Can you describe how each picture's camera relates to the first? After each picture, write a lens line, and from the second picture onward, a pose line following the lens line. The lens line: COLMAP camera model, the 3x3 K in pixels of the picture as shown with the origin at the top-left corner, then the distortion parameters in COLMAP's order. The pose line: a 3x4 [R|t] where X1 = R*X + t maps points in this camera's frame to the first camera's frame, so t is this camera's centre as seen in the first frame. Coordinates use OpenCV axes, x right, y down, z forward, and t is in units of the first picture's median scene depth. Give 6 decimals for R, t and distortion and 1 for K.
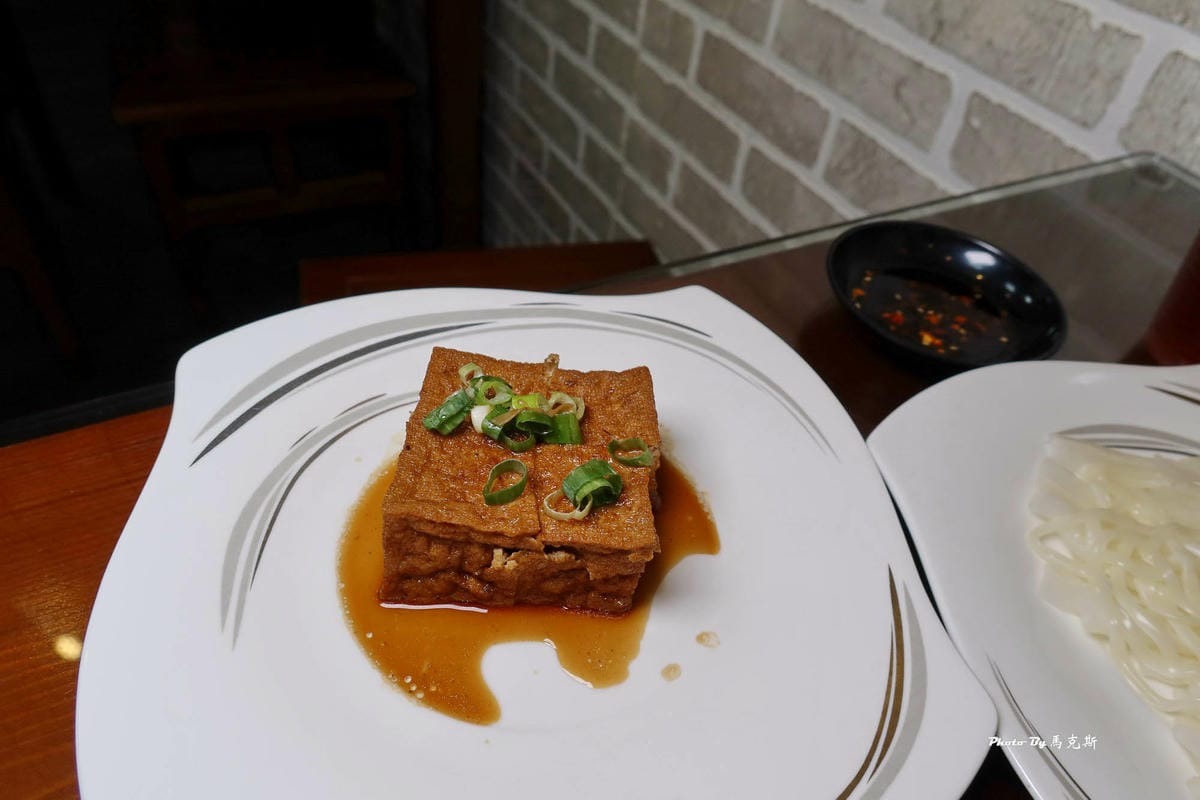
lens RADIAL K [[826.2, 0, 600.0], [0, 826.2, 400.0], [0, 0, 1]] dist [0.034241, -0.000567]
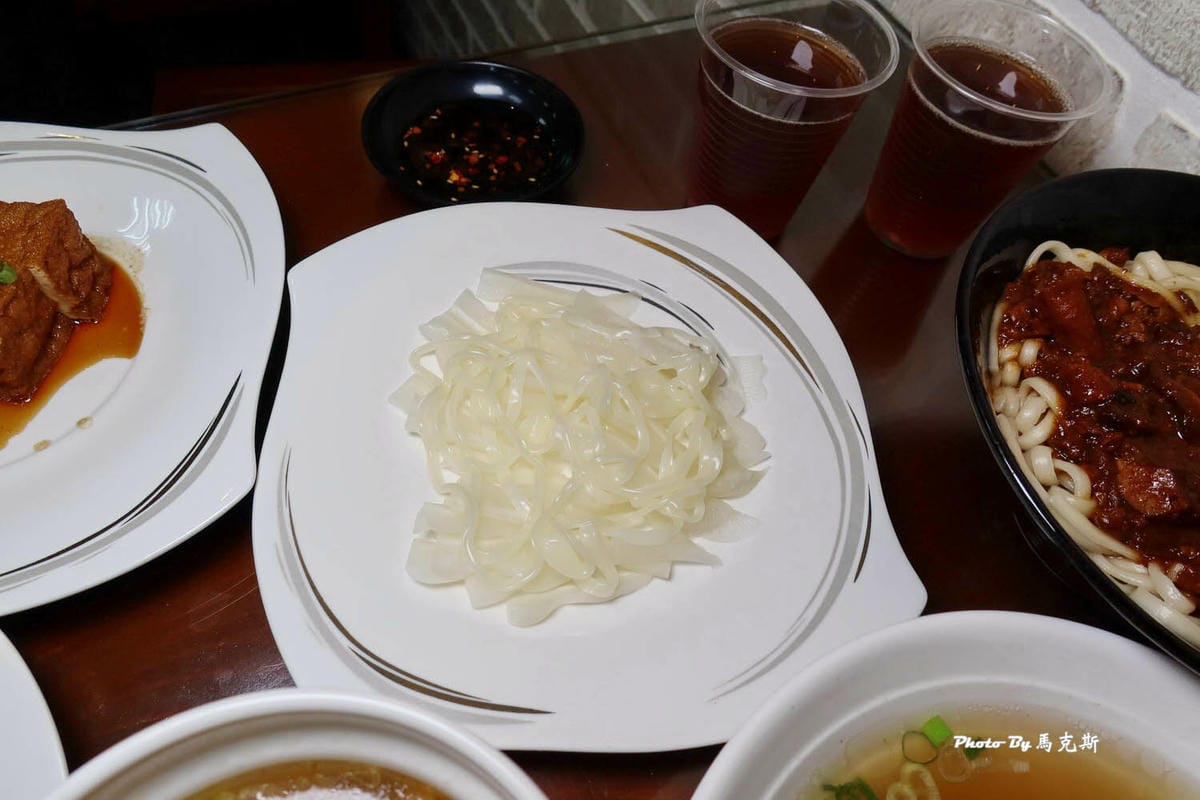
lens RADIAL K [[826.2, 0, 600.0], [0, 826.2, 400.0], [0, 0, 1]] dist [0.034241, -0.000567]
pose [[0.996114, 0.039044, -0.078946, 0.730694], [-0.021069, 0.975977, 0.216850, -0.029424], [0.085516, -0.214344, 0.973007, -0.124051]]
